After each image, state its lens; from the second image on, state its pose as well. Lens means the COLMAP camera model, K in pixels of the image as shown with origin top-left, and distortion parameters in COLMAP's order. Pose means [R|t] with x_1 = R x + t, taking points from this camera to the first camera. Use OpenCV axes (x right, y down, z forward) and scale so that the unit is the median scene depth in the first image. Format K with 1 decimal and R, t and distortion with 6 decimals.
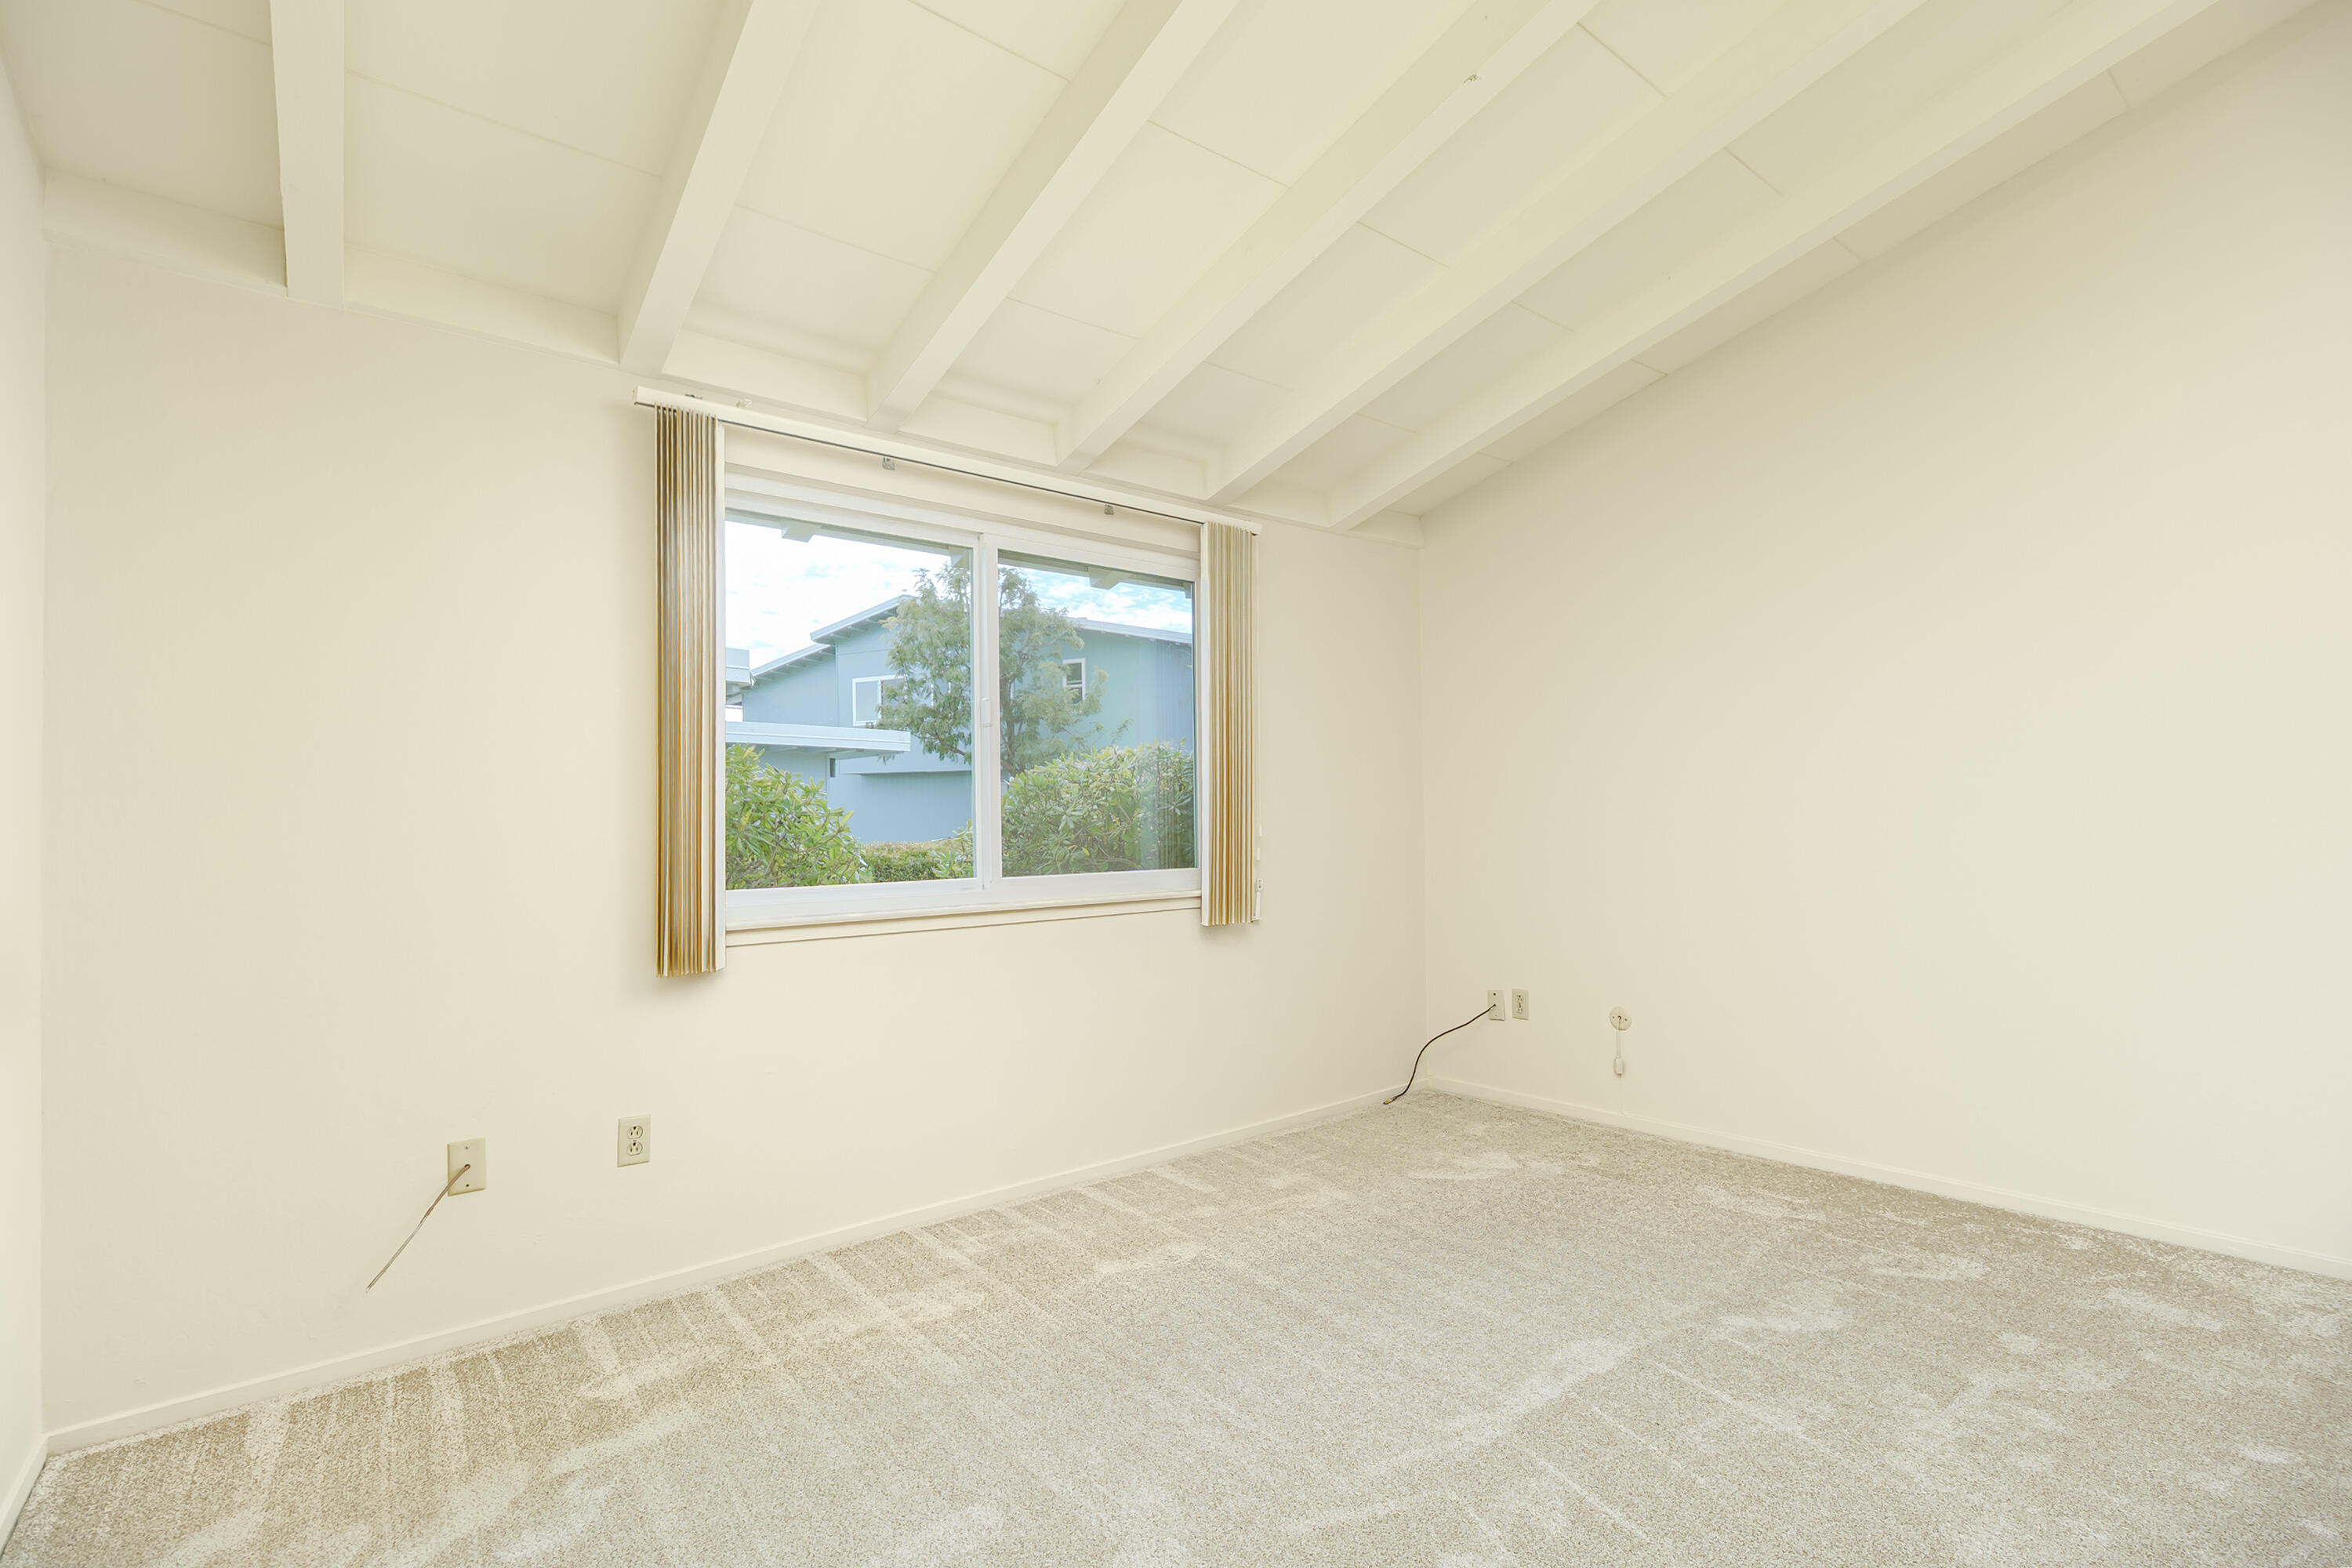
lens RADIAL K [[997.2, 0, 1175.8], [0, 997.2, 814.1], [0, 0, 1]] dist [-0.000010, 0.000042]
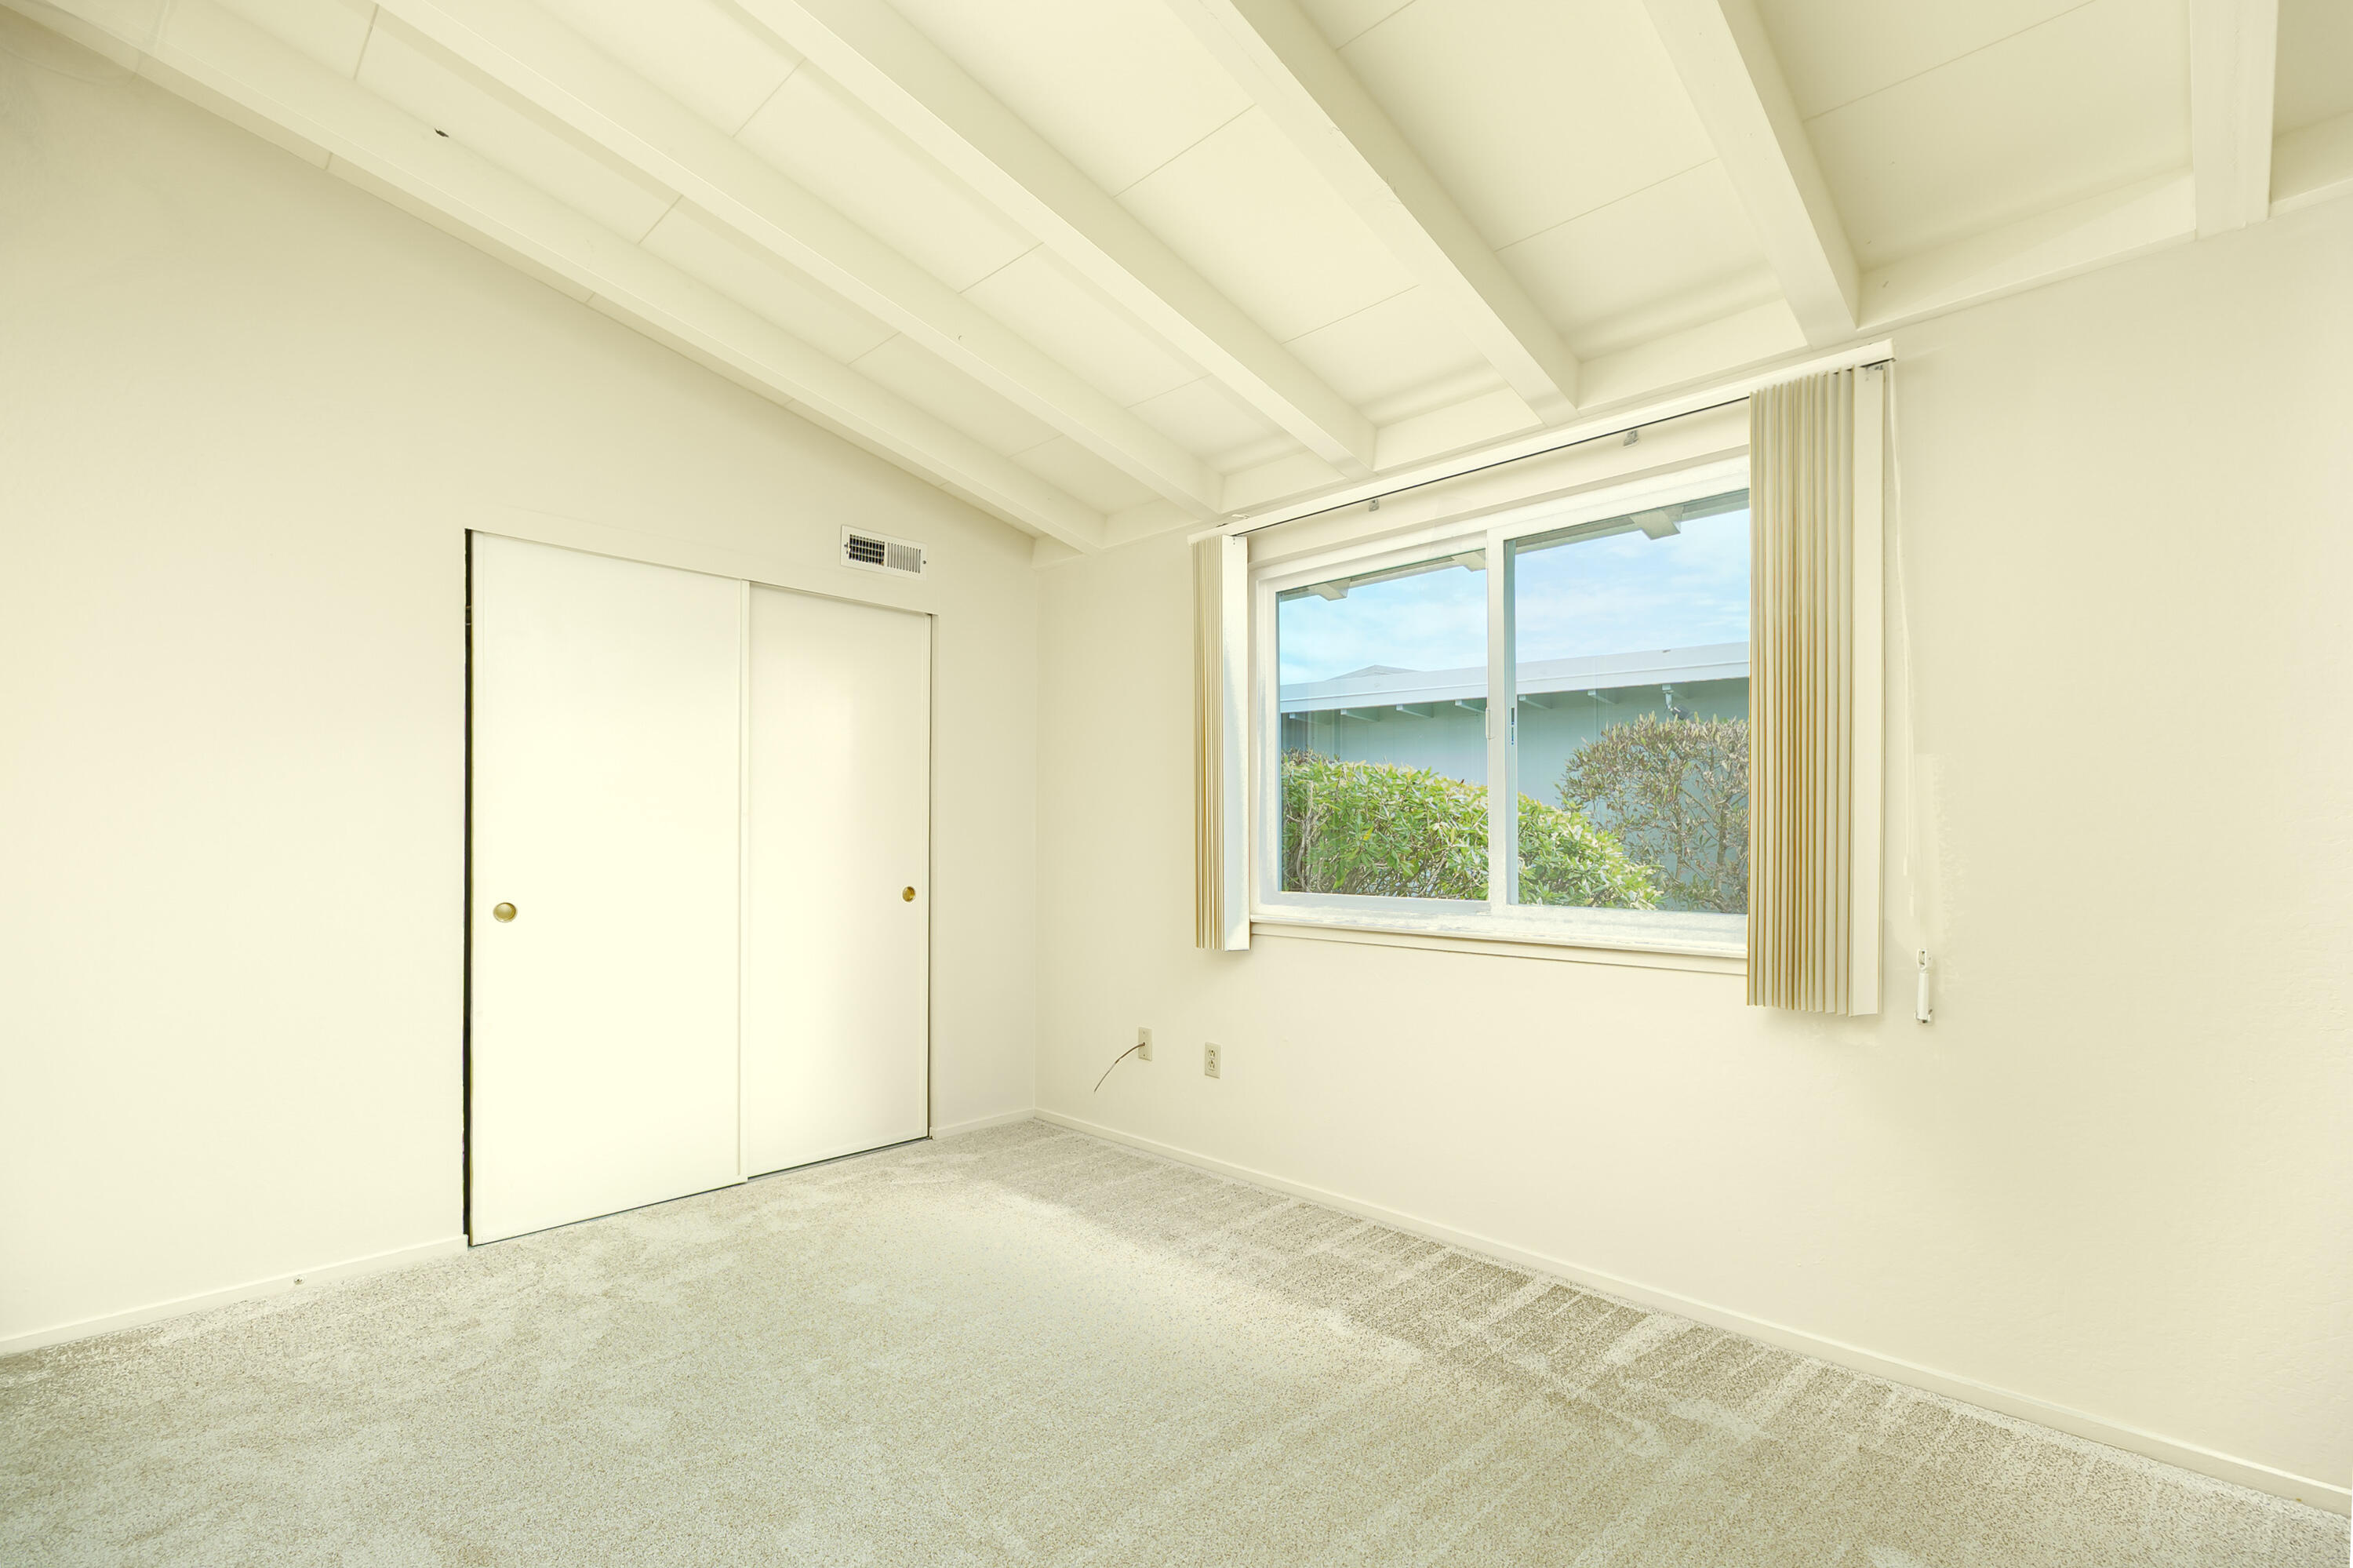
lens RADIAL K [[997.7, 0, 1176.3], [0, 997.7, 814.1], [0, 0, 1]] dist [-0.000010, 0.000042]
pose [[0.183261, -0.006161, -0.983045, 0.669103], [0.003030, 0.999979, -0.005702, -0.011640], [0.983060, -0.001933, 0.183276, 0.544629]]
